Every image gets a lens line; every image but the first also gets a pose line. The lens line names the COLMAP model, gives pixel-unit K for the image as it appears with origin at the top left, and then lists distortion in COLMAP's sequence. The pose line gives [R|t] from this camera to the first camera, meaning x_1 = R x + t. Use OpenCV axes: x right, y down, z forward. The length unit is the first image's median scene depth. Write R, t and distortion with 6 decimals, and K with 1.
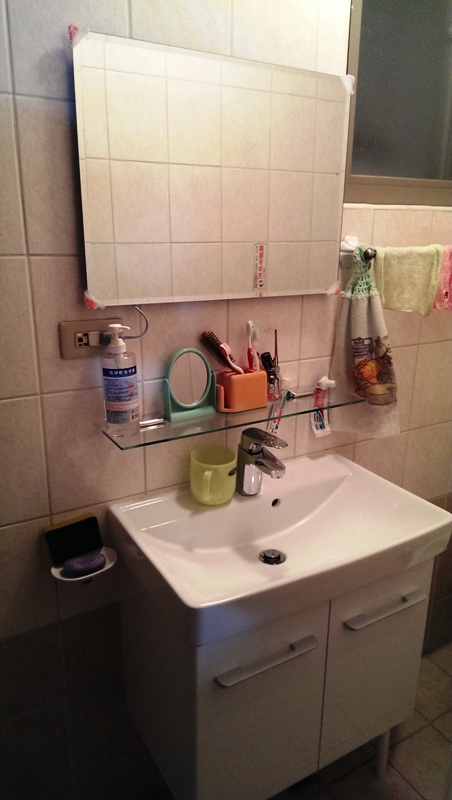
lens RADIAL K [[570.2, 0, 219.6], [0, 570.2, 403.0], [0, 0, 1]] dist [0.070442, -0.096948]
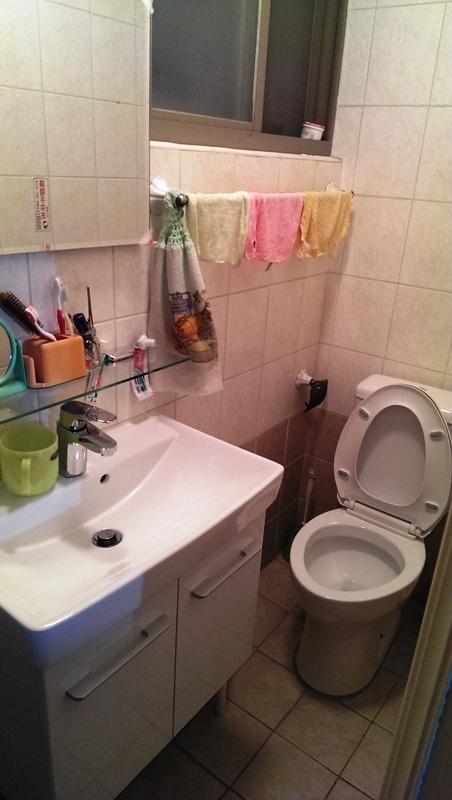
lens RADIAL K [[570.2, 0, 232.2], [0, 570.2, 403.4], [0, 0, 1]] dist [0.070442, -0.096948]
pose [[0.923084, -0.106198, 0.369646, -0.038769], [0.067560, 0.990951, 0.115984, -0.037076], [-0.378618, -0.082089, 0.921905, 0.090477]]
